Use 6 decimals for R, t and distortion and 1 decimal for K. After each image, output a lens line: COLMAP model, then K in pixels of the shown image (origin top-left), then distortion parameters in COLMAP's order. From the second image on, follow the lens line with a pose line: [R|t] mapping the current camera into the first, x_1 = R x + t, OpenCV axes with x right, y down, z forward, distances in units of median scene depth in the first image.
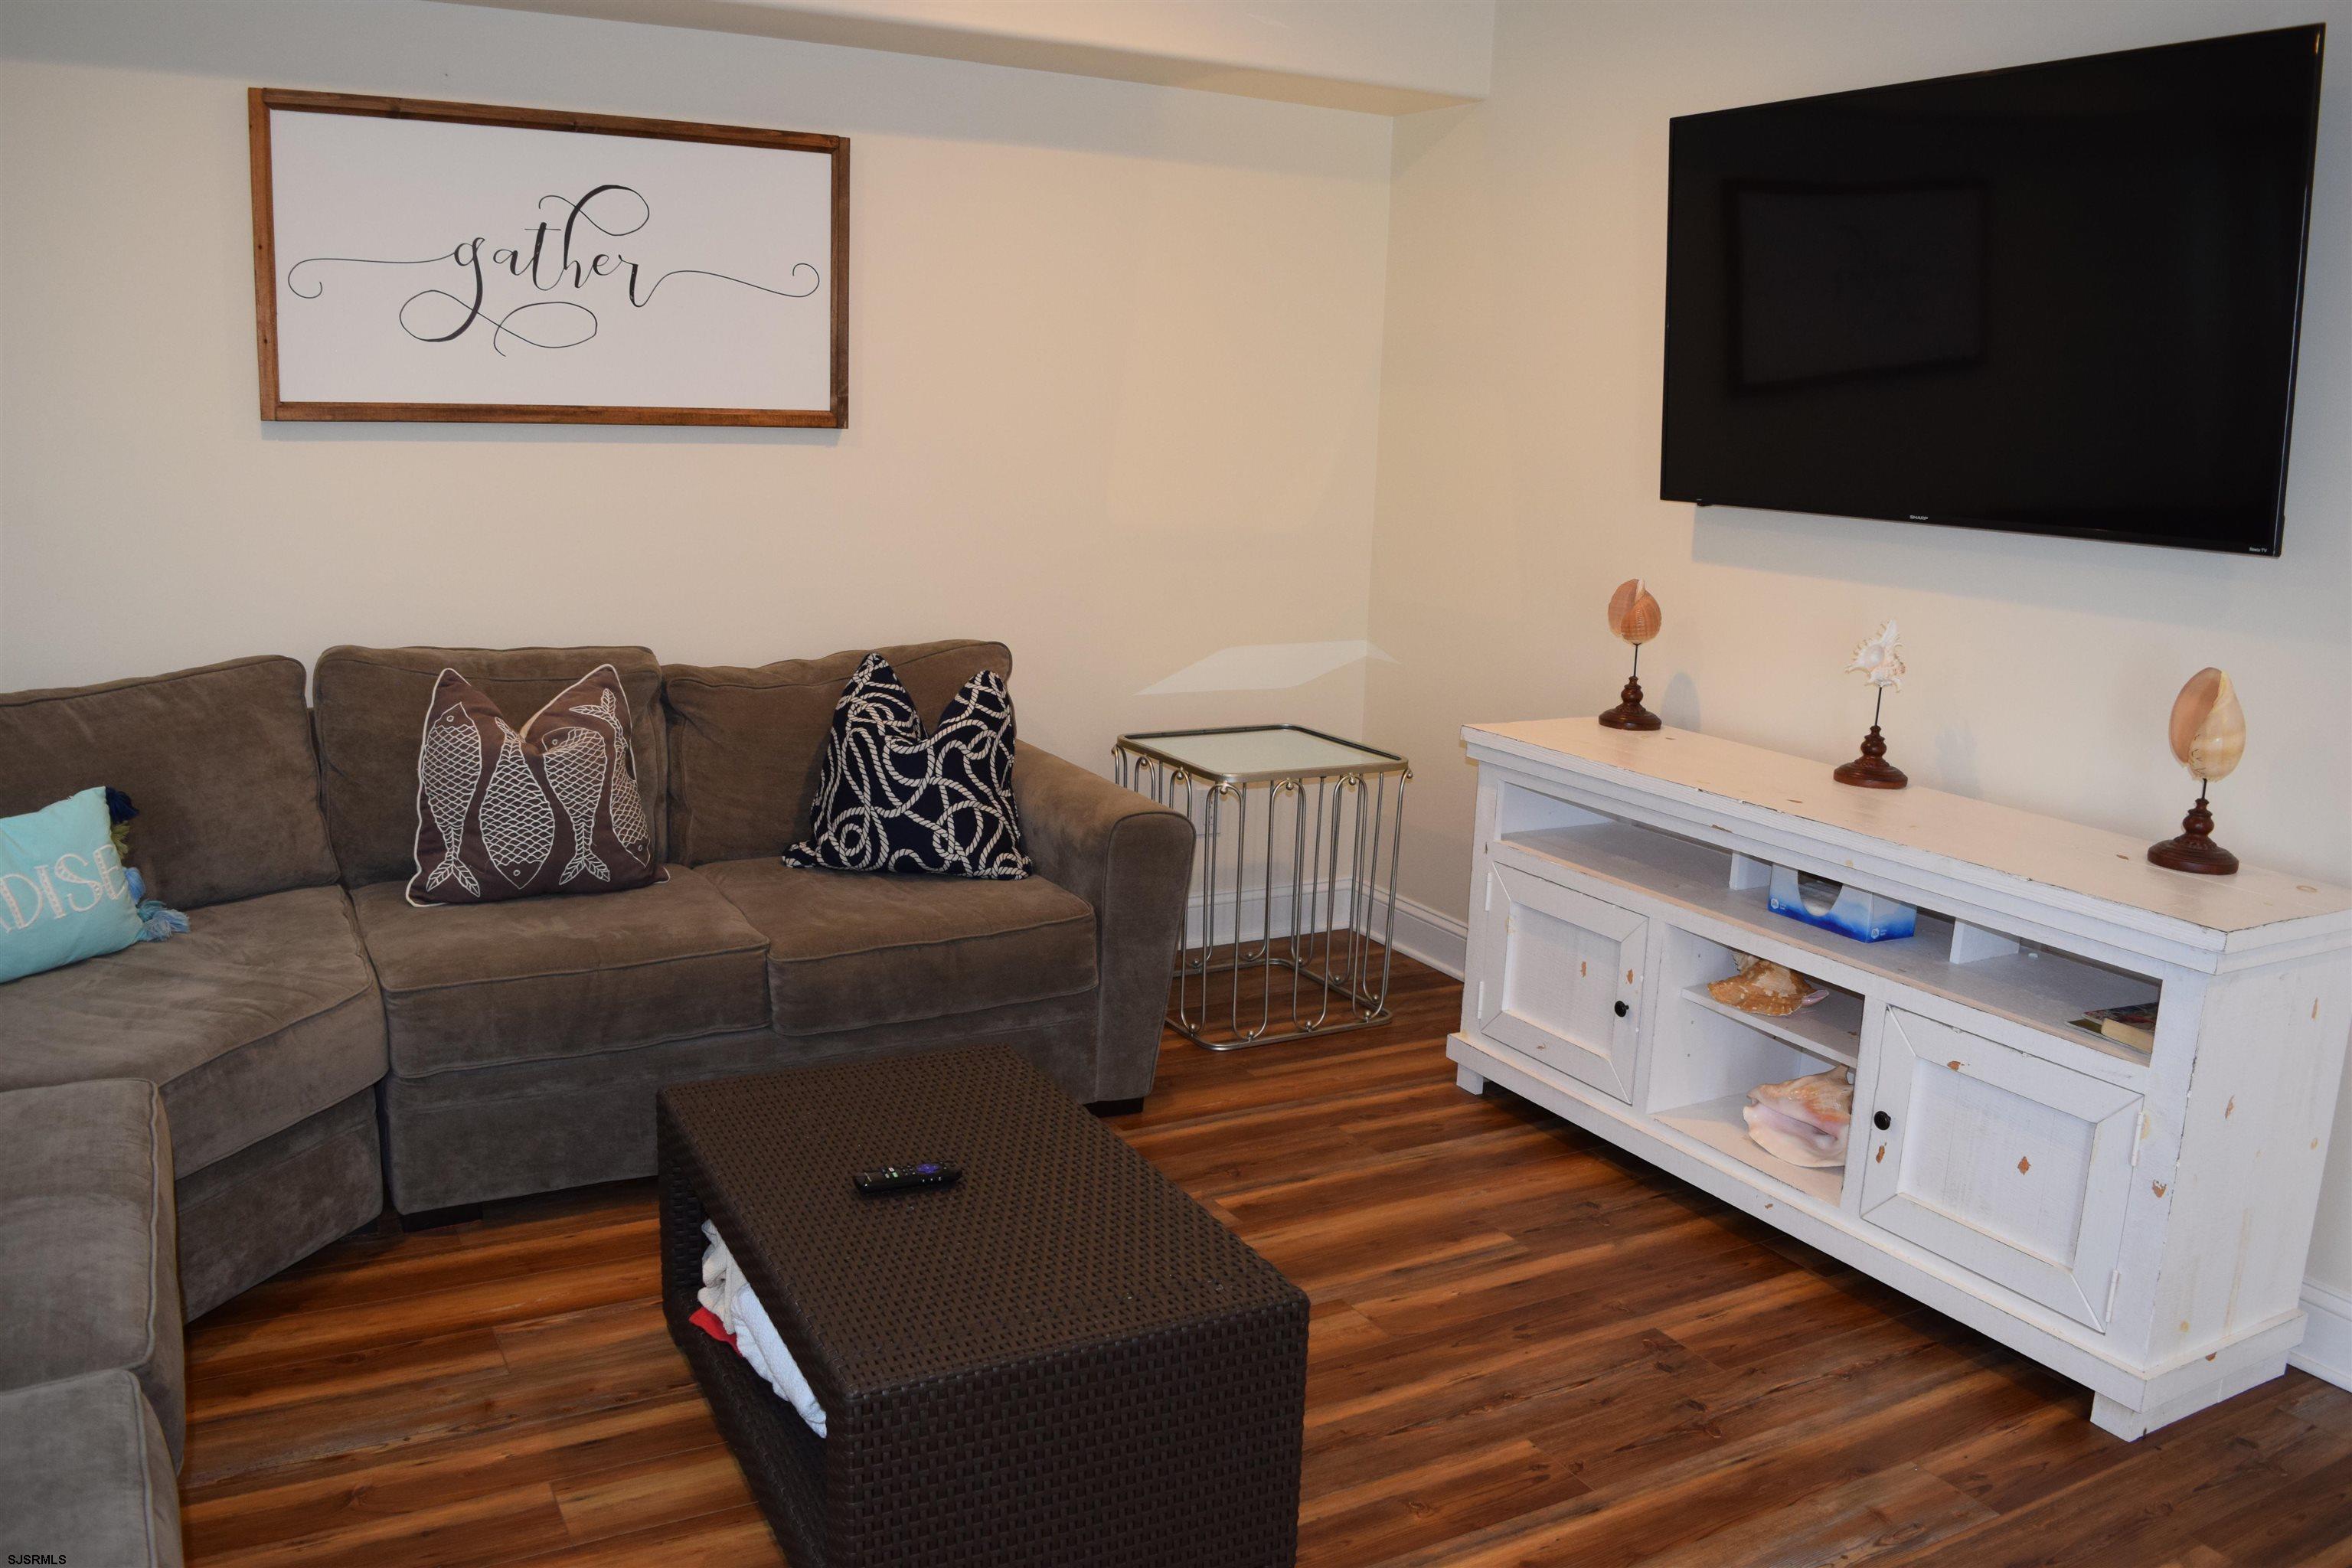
lens RADIAL K [[1847.9, 0, 1176.0], [0, 1847.9, 784.0], [0, 0, 1]] dist [-0.090560, 0.016143]
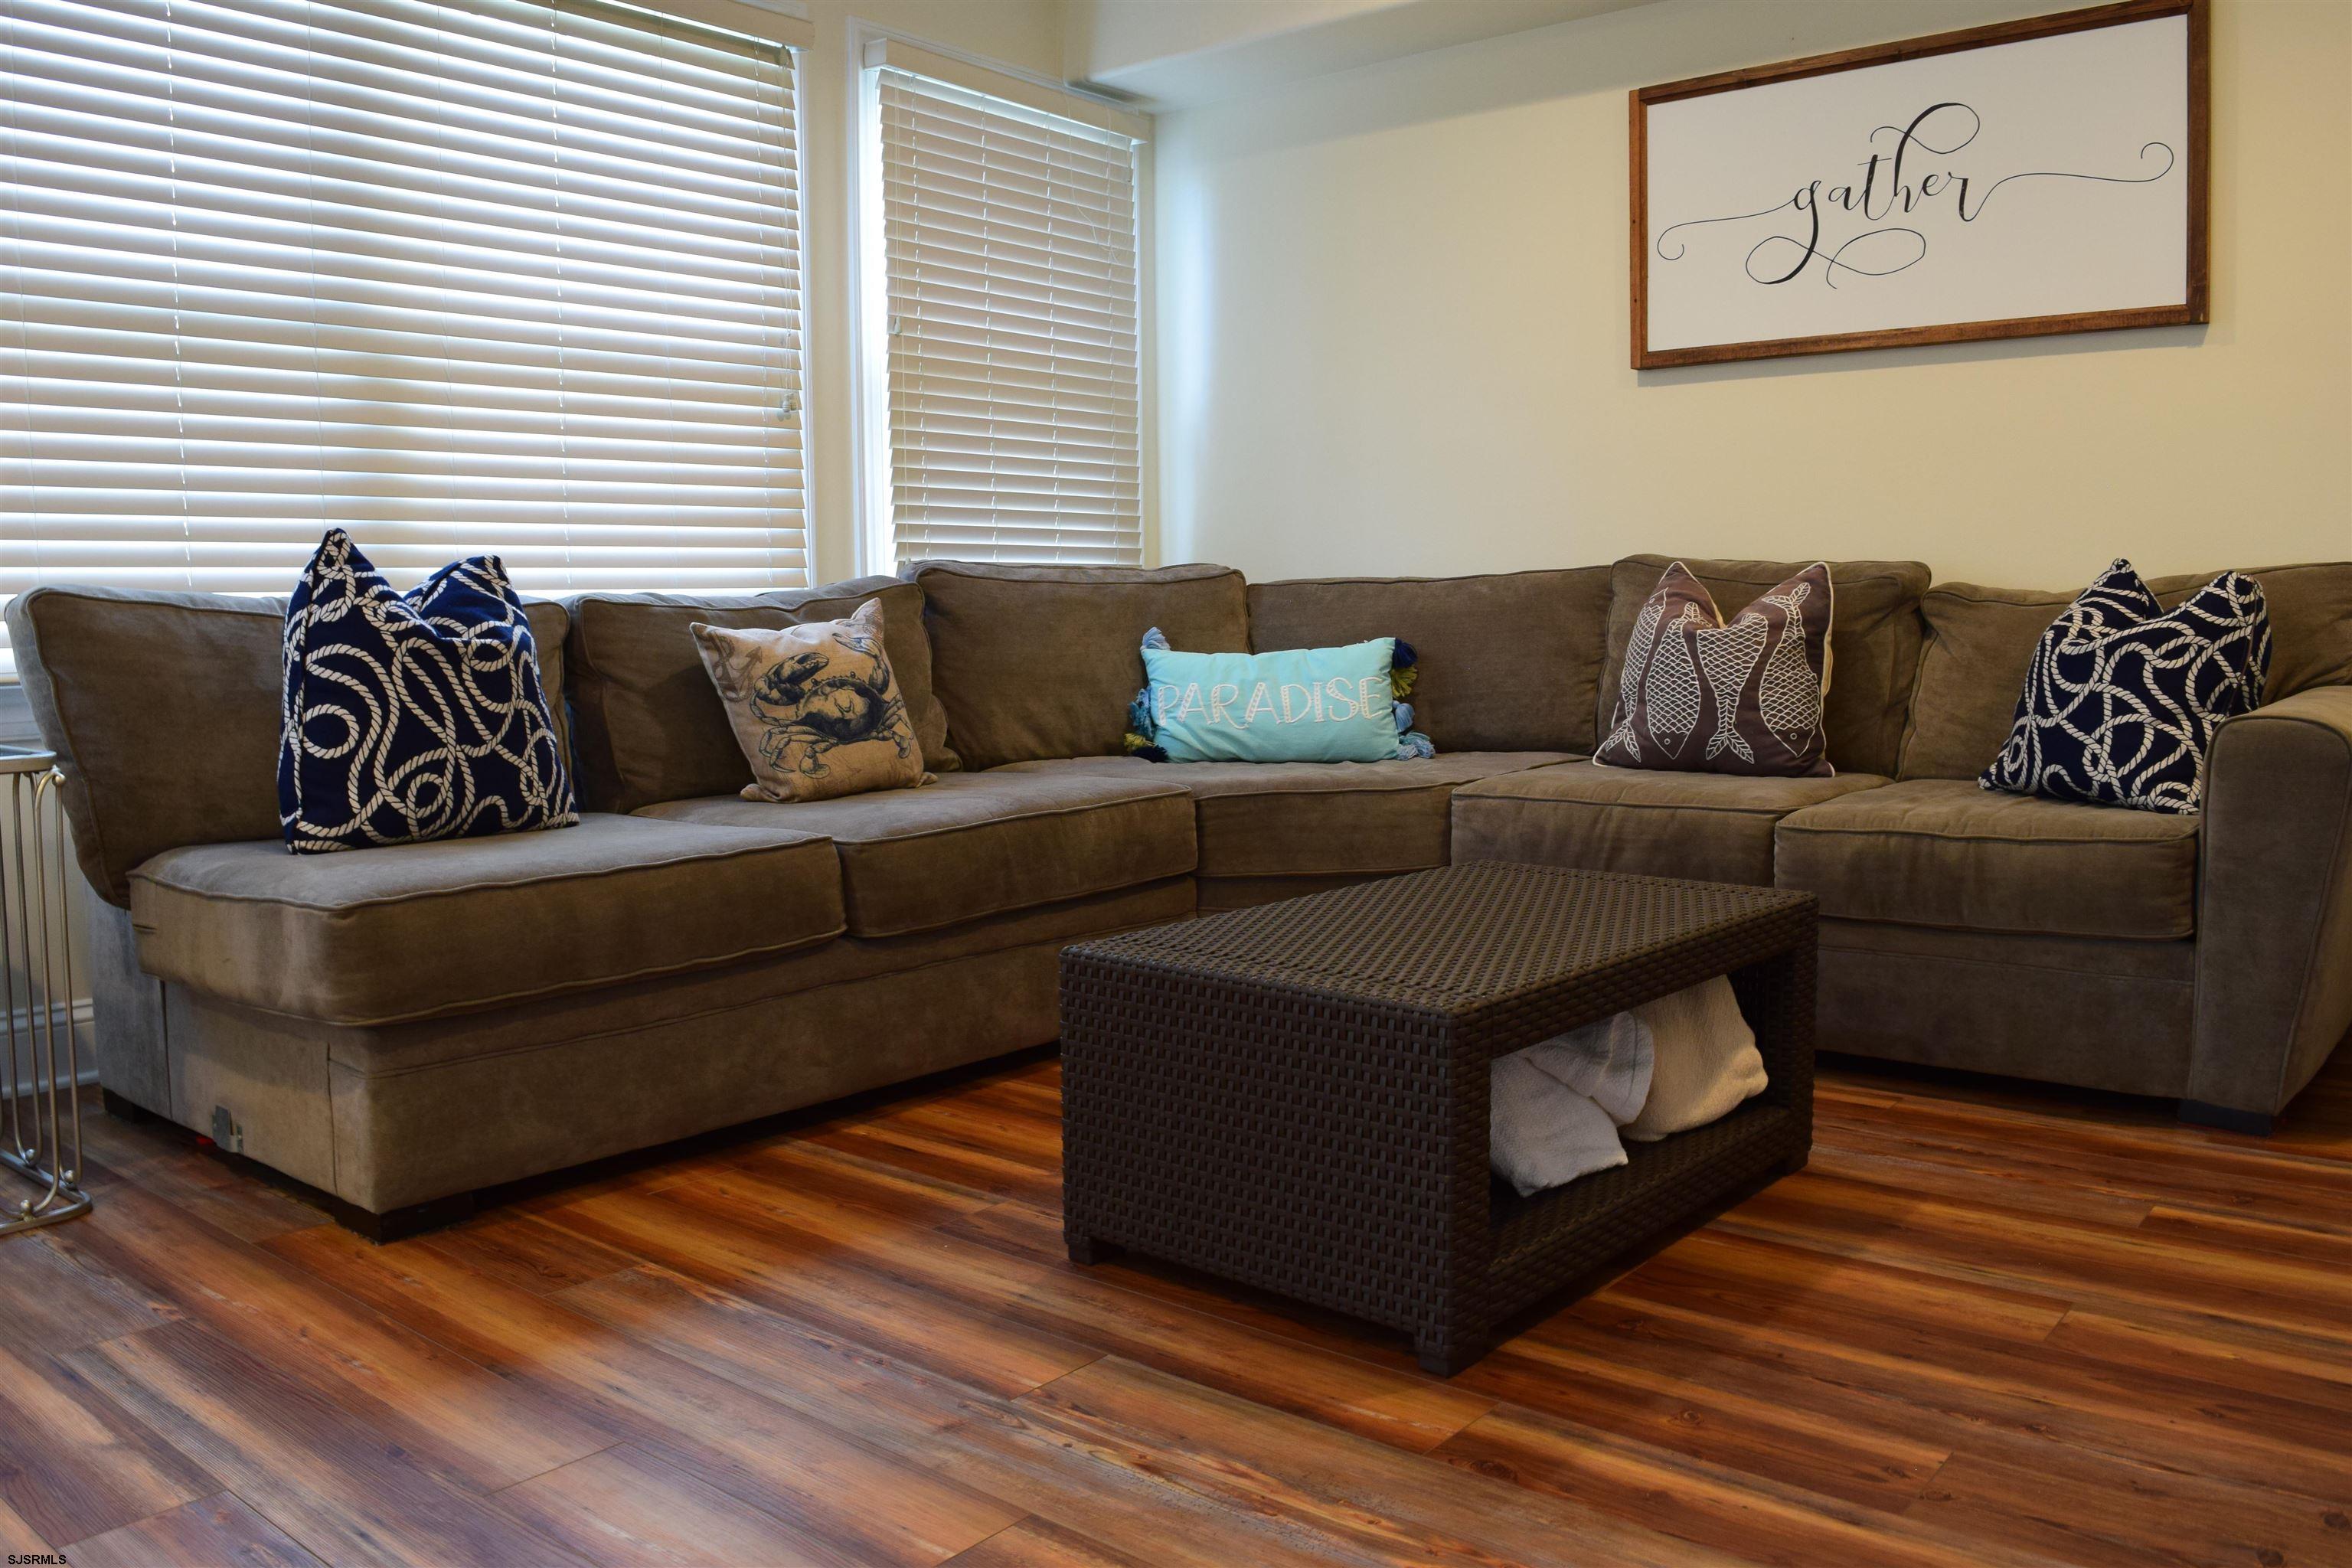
lens RADIAL K [[1847.9, 0, 1176.0], [0, 1847.9, 784.0], [0, 0, 1]] dist [-0.090560, 0.016143]
pose [[0.362517, 0.052831, -0.930479, 0.505895], [-0.162688, 0.986650, -0.007364, 0.121334], [0.917668, 0.154048, 0.366272, 0.332117]]
